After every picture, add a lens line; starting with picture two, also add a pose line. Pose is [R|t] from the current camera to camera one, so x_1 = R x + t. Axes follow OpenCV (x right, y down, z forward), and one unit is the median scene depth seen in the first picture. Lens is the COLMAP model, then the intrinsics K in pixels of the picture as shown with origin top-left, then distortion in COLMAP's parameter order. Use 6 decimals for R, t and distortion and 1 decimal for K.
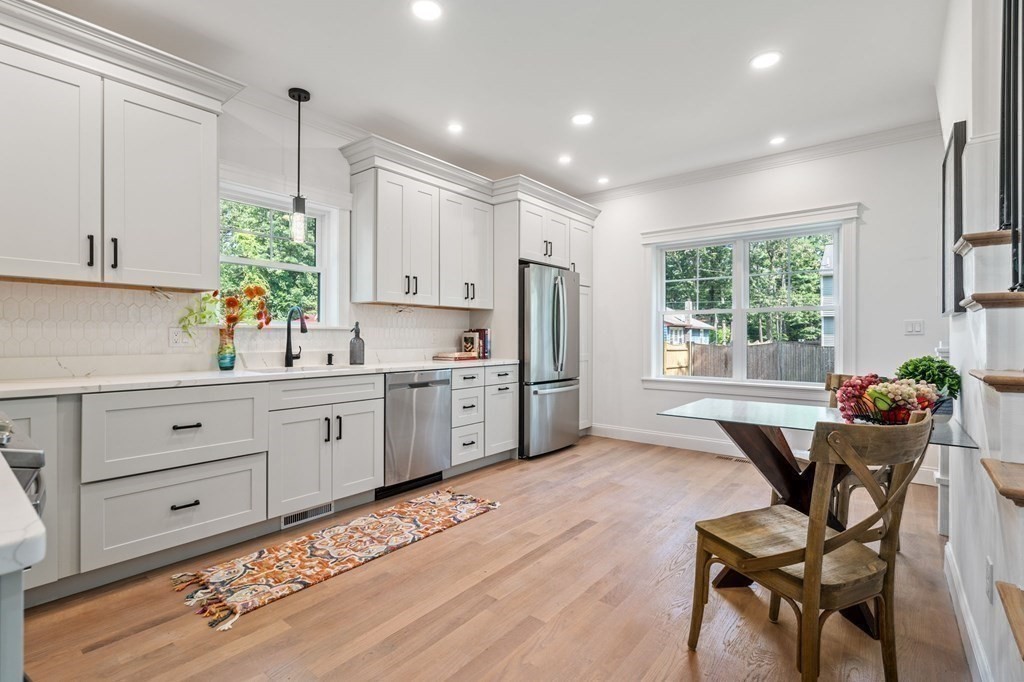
lens RADIAL K [[476.7, 0, 513.5], [0, 476.7, 342.8], [0, 0, 1]] dist [-0.000334, 0.000392]
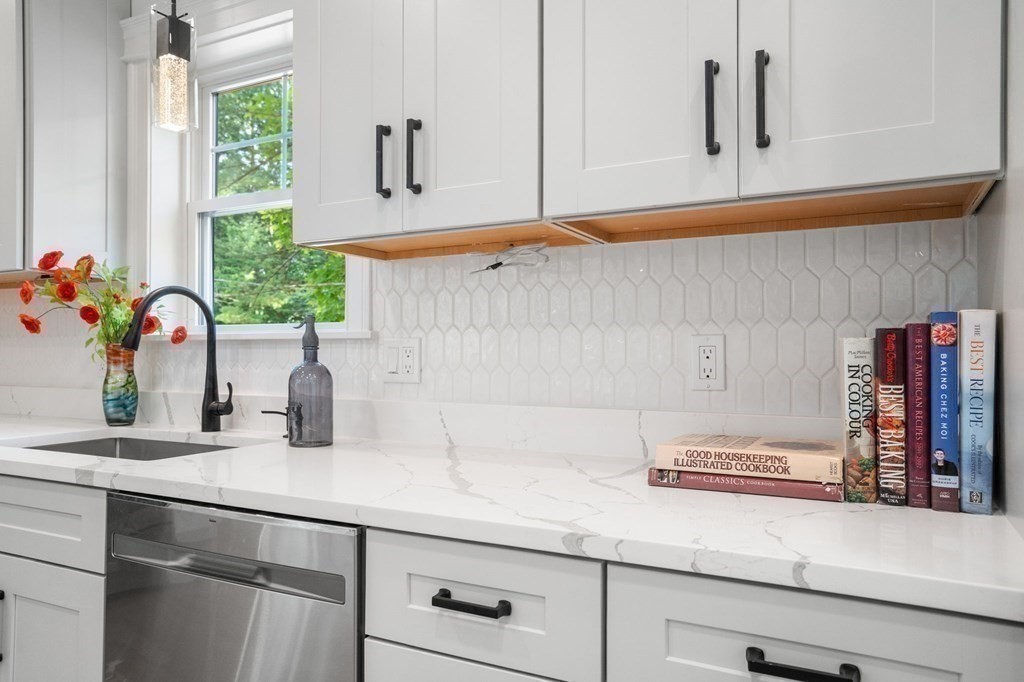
lens RADIAL K [[700.4, 0, 512.0], [0, 700.4, 341.0], [0, 0, 1]] dist [0.002002, 0.002404]
pose [[0.189963, -0.019823, -0.981591, 0.199117], [-0.011244, 0.999687, -0.022364, -0.019333], [0.981727, 0.015285, 0.189680, 1.213146]]
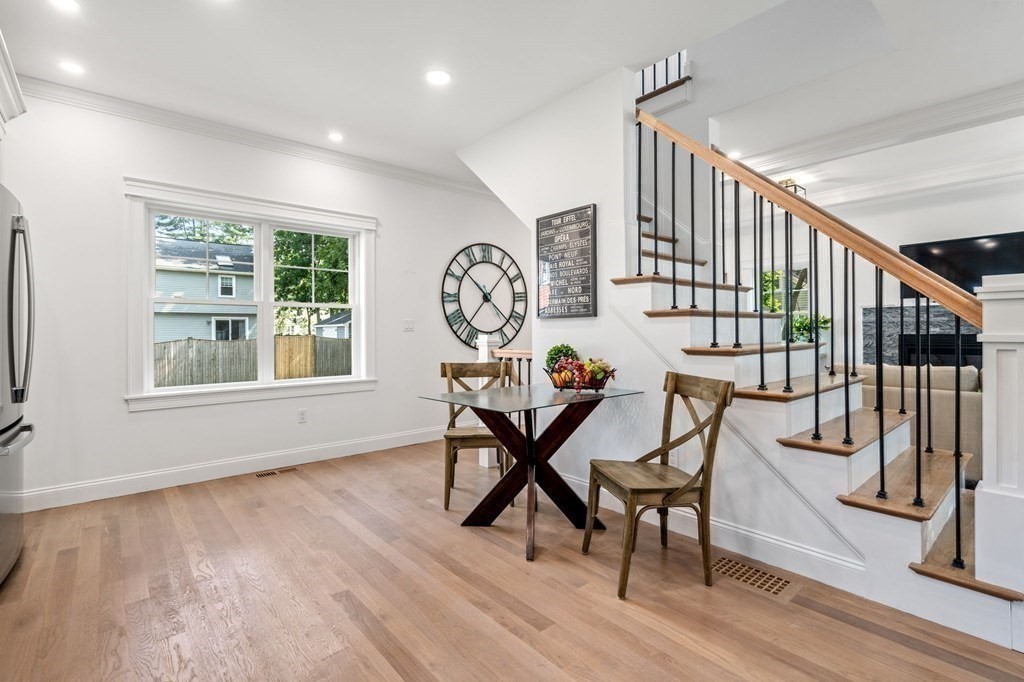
lens RADIAL K [[474.5, 0, 510.7], [0, 474.5, 333.8], [0, 0, 1]] dist [0.001080, 0.000215]
pose [[0.184518, -0.006947, 0.982805, -0.457250], [0.018416, 0.999824, 0.003610, -0.009235], [-0.982657, 0.017434, 0.184613, 0.585499]]
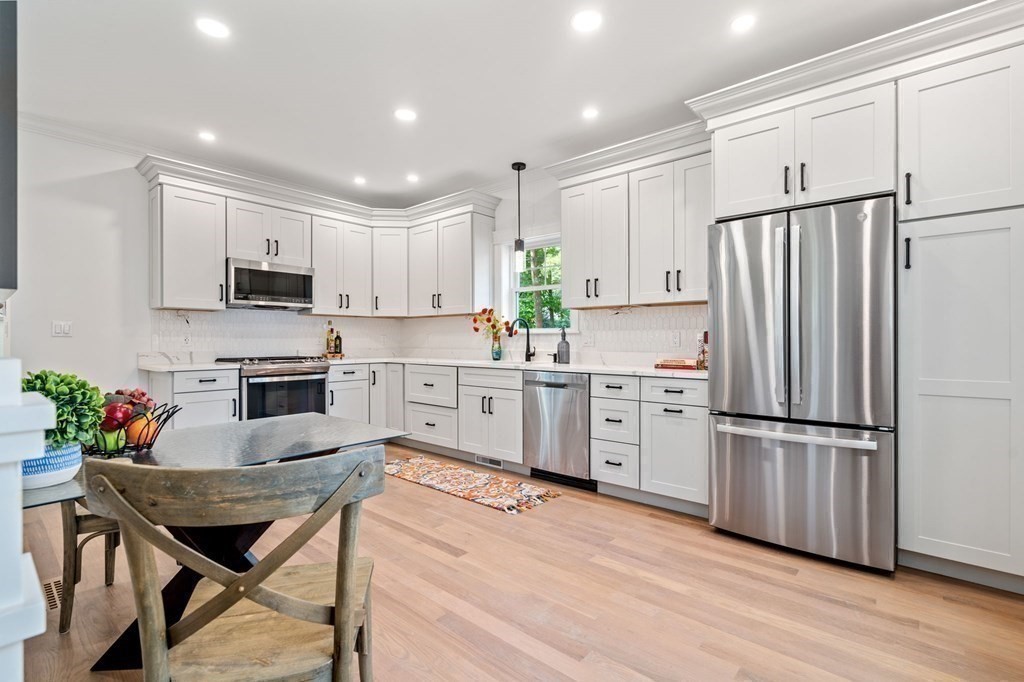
lens RADIAL K [[469.7, 0, 511.8], [0, 469.7, 342.2], [0, 0, 1]] dist [-0.001492, 0.000447]
pose [[-0.036863, 0.003354, -0.999315, 0.954747], [-0.010233, 0.999941, 0.003733, -0.010629], [0.999268, 0.010364, -0.036826, 1.064270]]
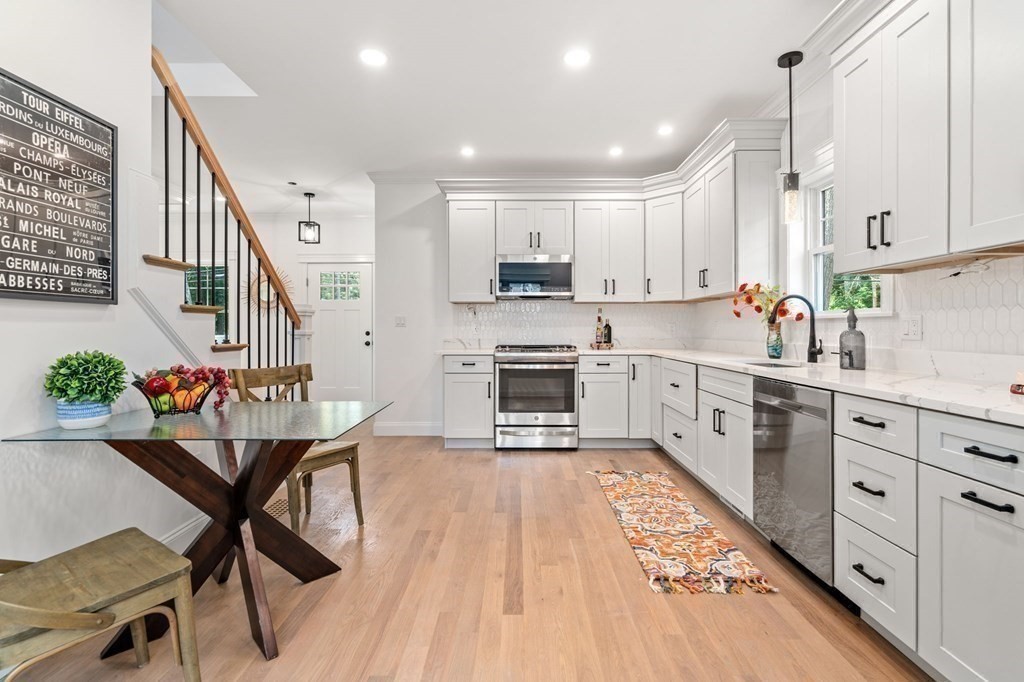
lens RADIAL K [[475.5, 0, 514.7], [0, 475.5, 331.3], [0, 0, 1]] dist [0.000632, 0.000643]
pose [[-0.785032, 0.001742, -0.619453, 0.534595], [-0.007429, 0.999898, 0.012227, -0.014333], [0.619411, 0.014200, -0.784938, 1.430578]]
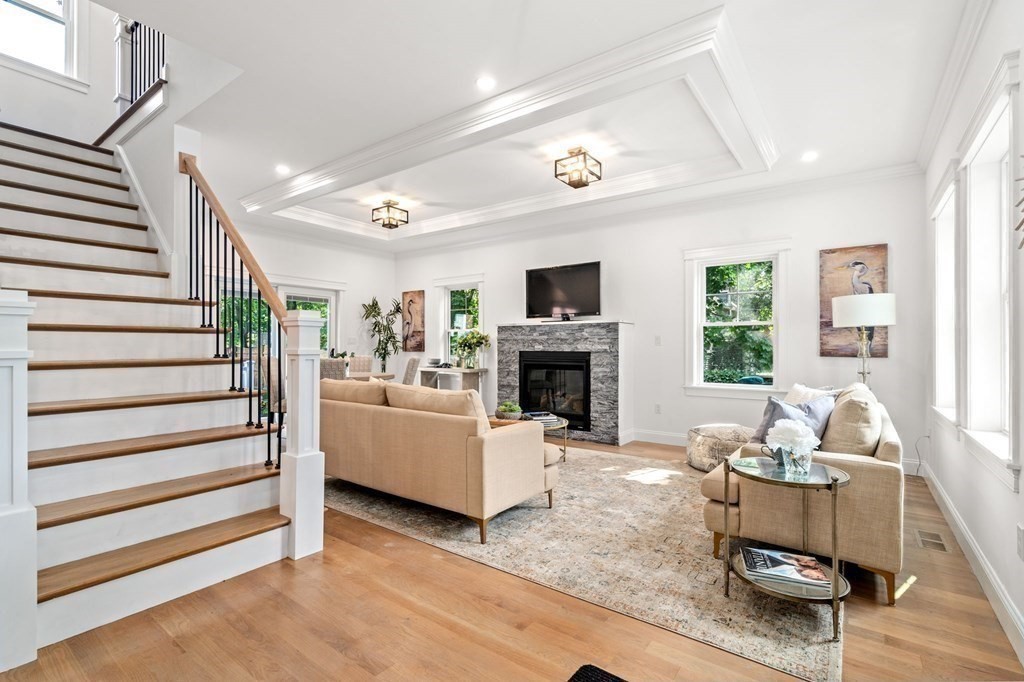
lens RADIAL K [[476.7, 0, 513.5], [0, 476.7, 342.8], [0, 0, 1]] dist [-0.000334, 0.000392]
pose [[-0.041904, 0.005562, 0.999106, -0.386754], [0.011070, 0.999926, -0.005102, 0.002772], [-0.999060, 0.010847, -0.041962, -0.446496]]
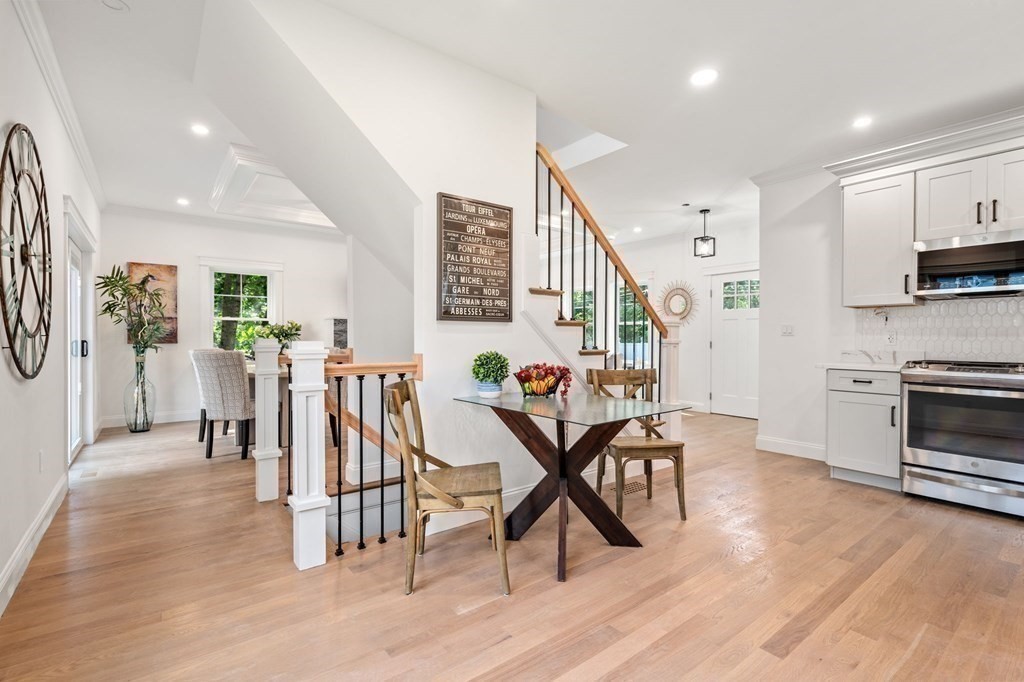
lens RADIAL K [[469.7, 0, 511.8], [0, 469.7, 342.2], [0, 0, 1]] dist [-0.001492, 0.000447]
pose [[-0.971544, -0.006823, 0.236759, 0.325306], [-0.001812, 0.999770, 0.021375, -0.017530], [-0.236851, 0.020338, -0.971333, 1.551807]]
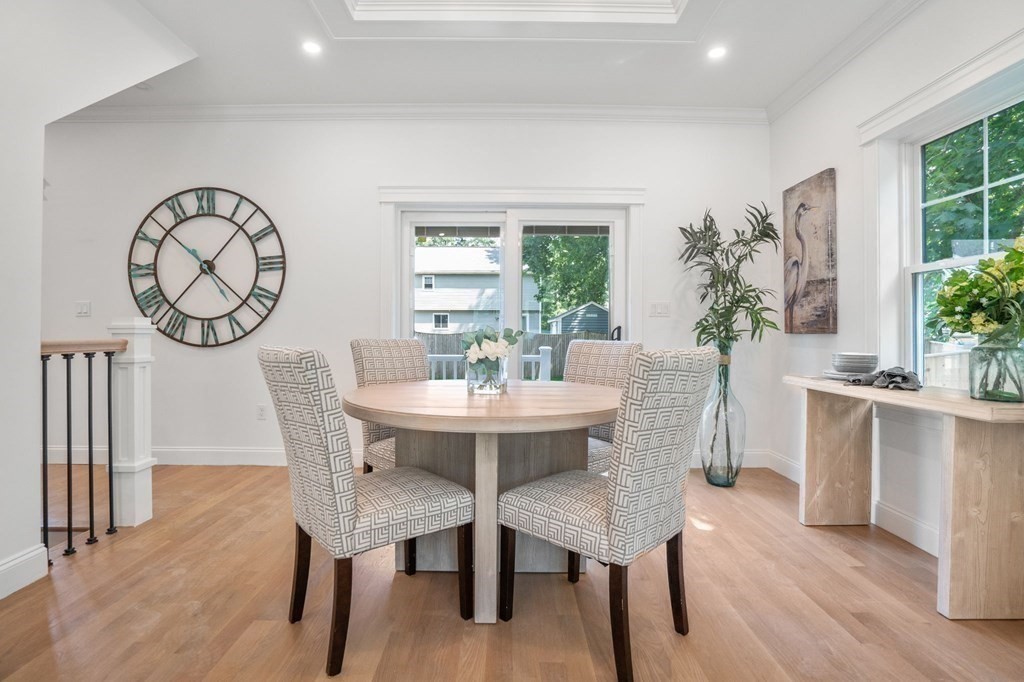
lens RADIAL K [[475.4, 0, 511.6], [0, 475.4, 331.0], [0, 0, 1]] dist [-0.038778, 0.000468]
pose [[0.777568, 0.001703, 0.628797, 1.120568], [0.003904, 0.999964, -0.007536, 0.030977], [-0.628787, 0.008315, 0.777533, -0.388655]]
